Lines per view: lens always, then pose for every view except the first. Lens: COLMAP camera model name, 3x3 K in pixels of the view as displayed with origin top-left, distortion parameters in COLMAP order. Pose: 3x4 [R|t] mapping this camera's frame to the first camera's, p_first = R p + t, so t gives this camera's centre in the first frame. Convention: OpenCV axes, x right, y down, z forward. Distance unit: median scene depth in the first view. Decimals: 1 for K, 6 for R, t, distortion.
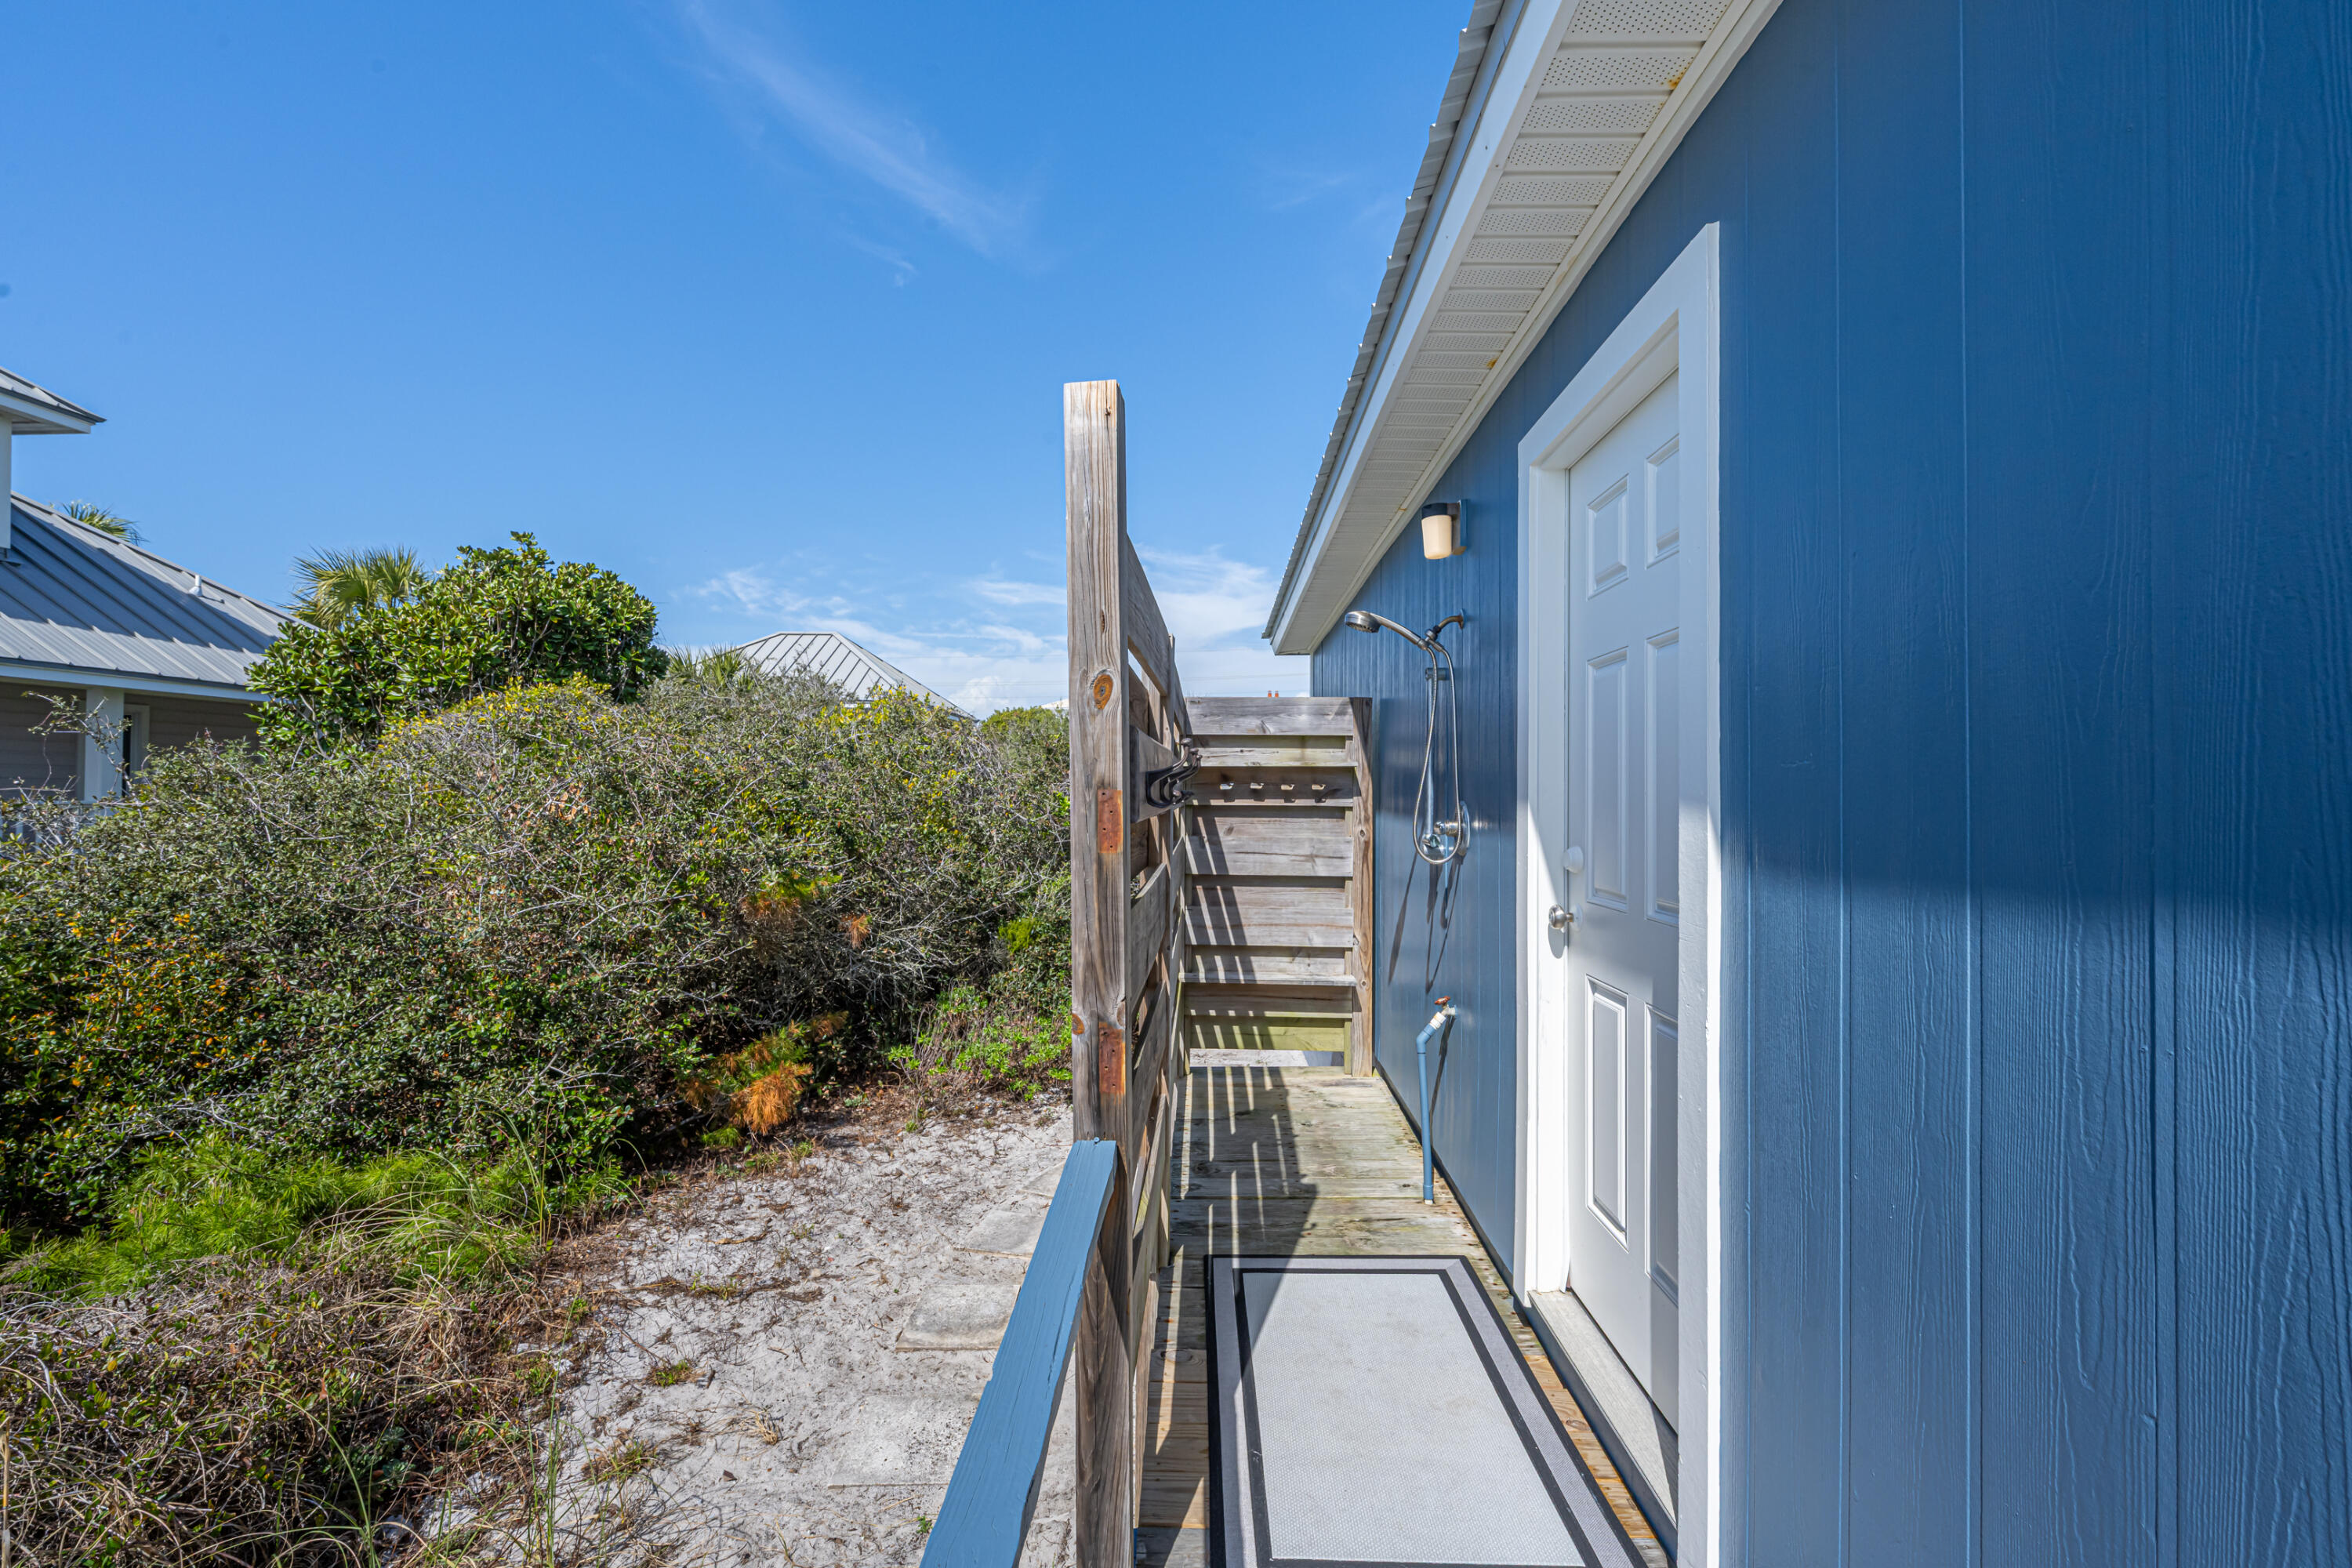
lens RADIAL K [[945.0, 0, 1176.0], [0, 945.0, 784.0], [0, 0, 1]] dist [0.033351, -0.000052]
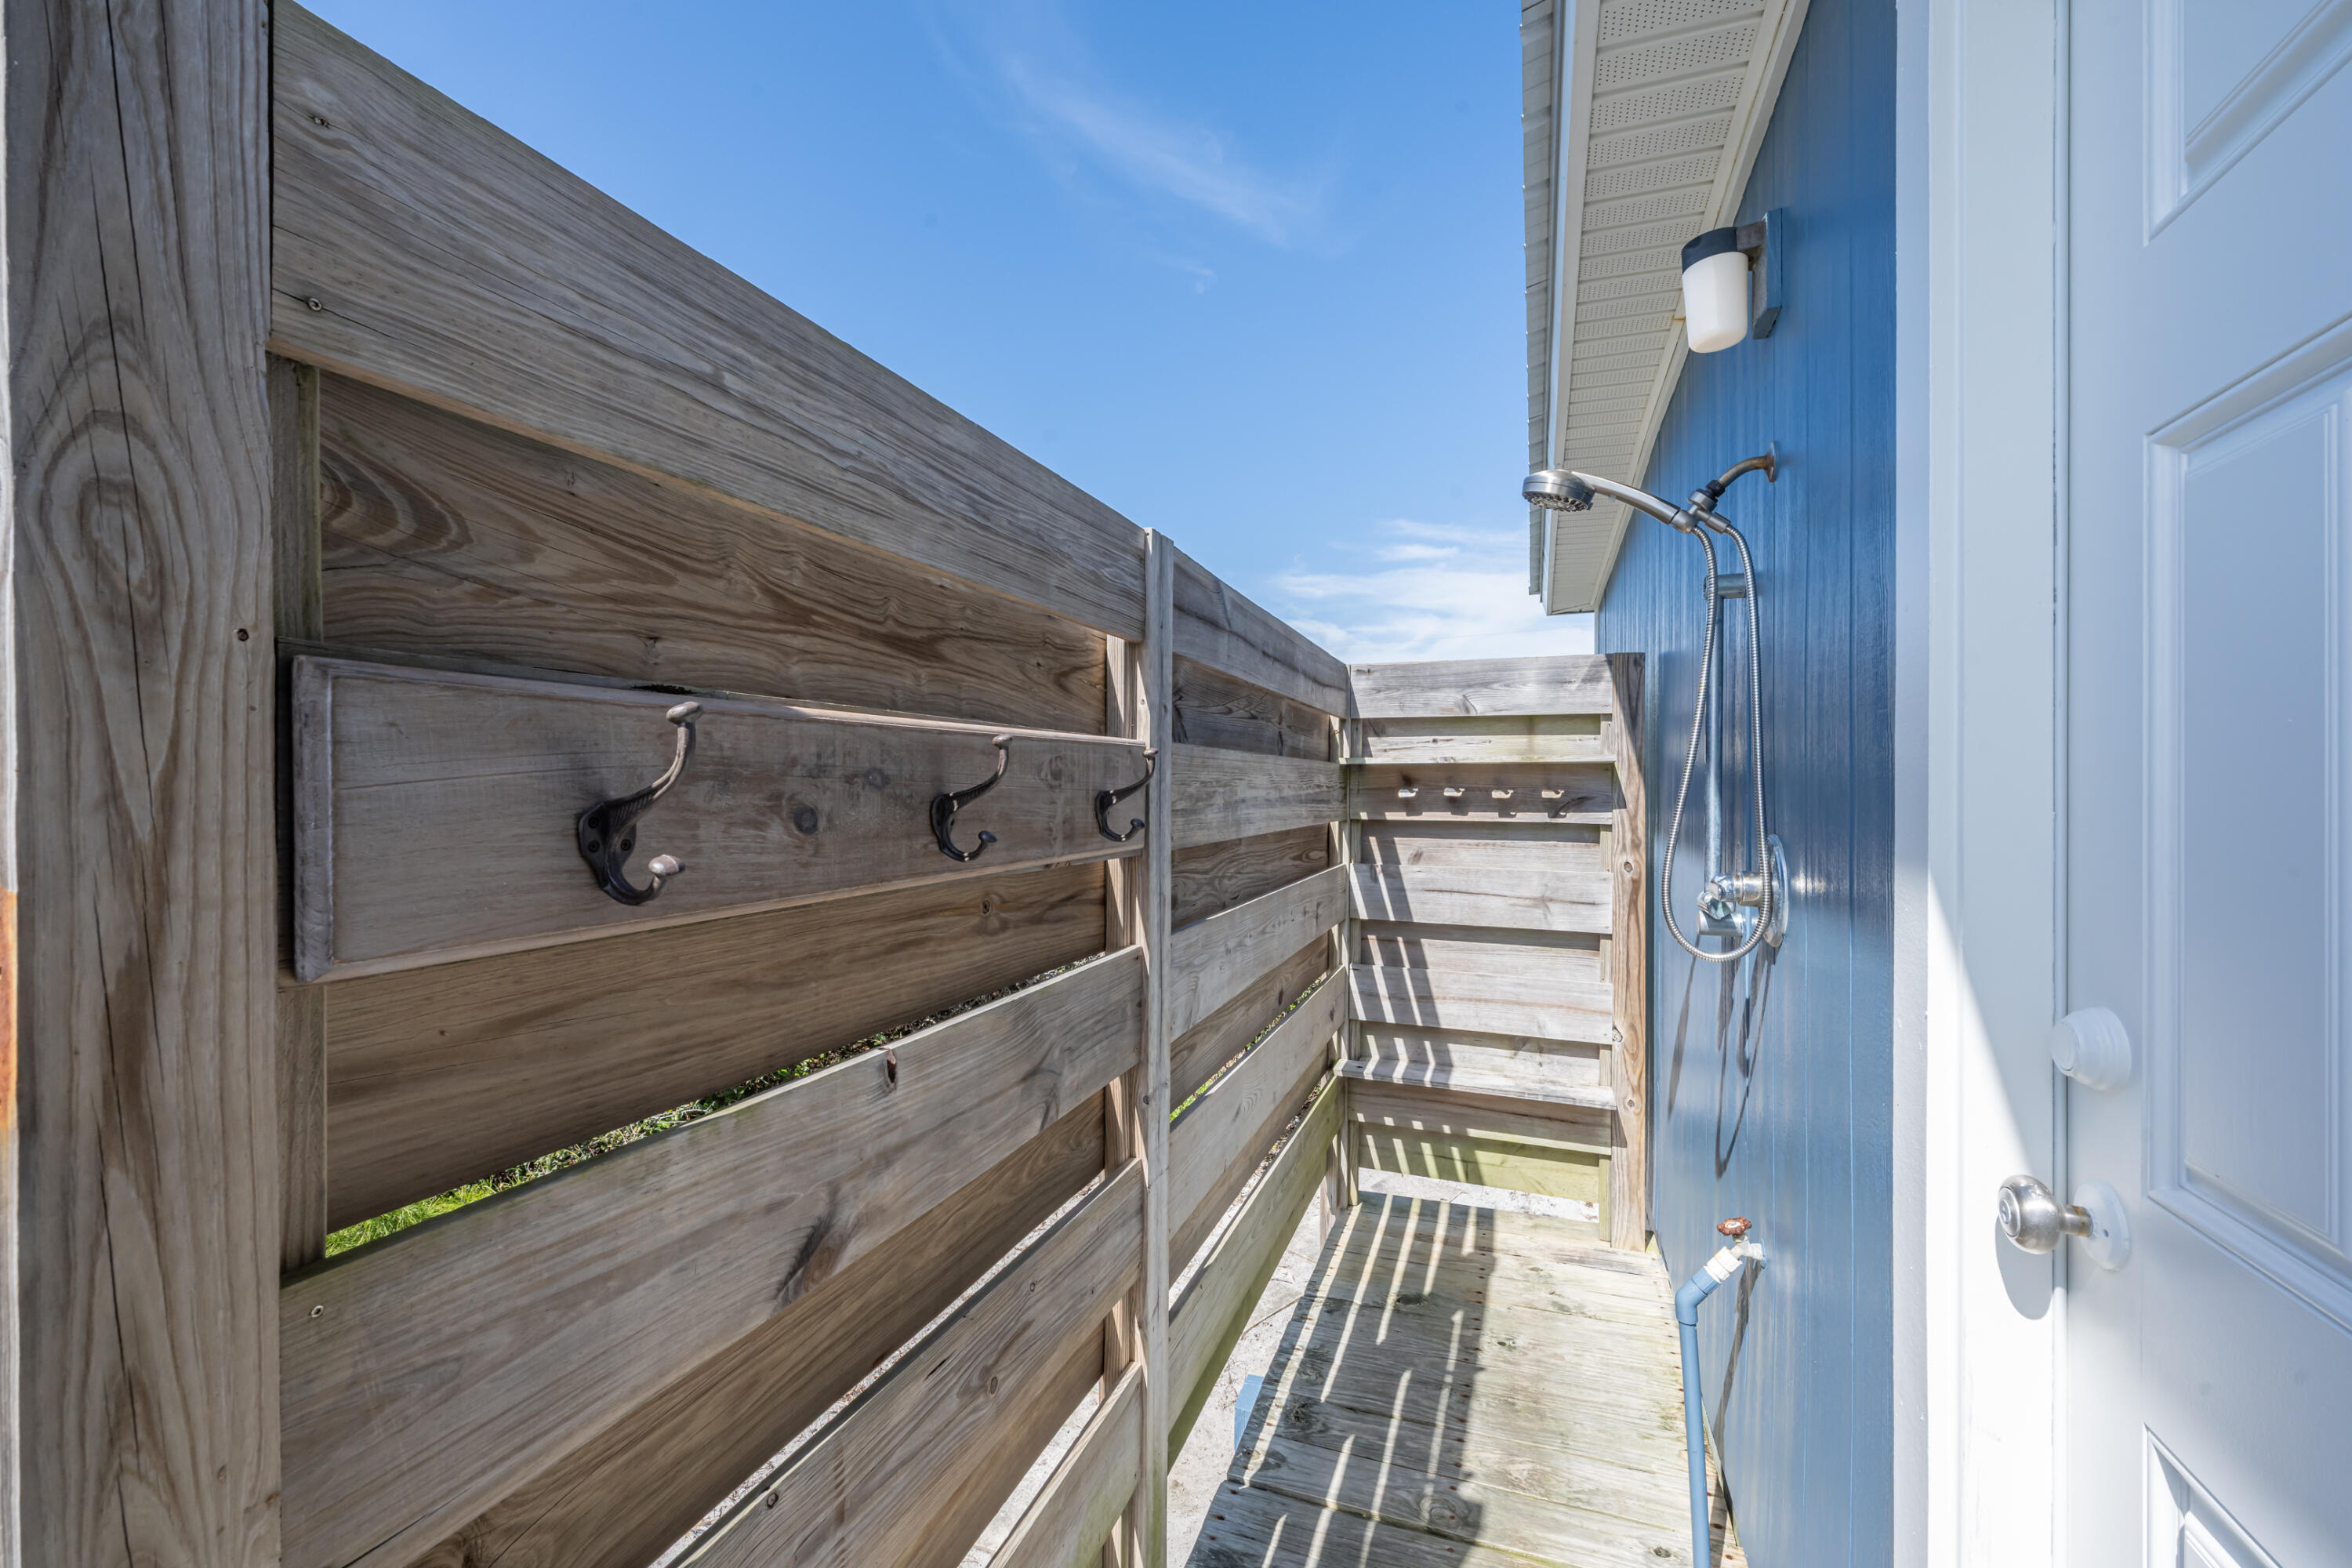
lens RADIAL K [[941.1, 0, 1176.0], [0, 941.1, 784.0], [0, 0, 1]] dist [0.010307, -0.000283]
pose [[0.945253, -0.003308, -0.326321, 0.116515], [0.005175, 0.999975, 0.004852, -0.008117], [0.326297, -0.006275, 0.945246, 0.301611]]
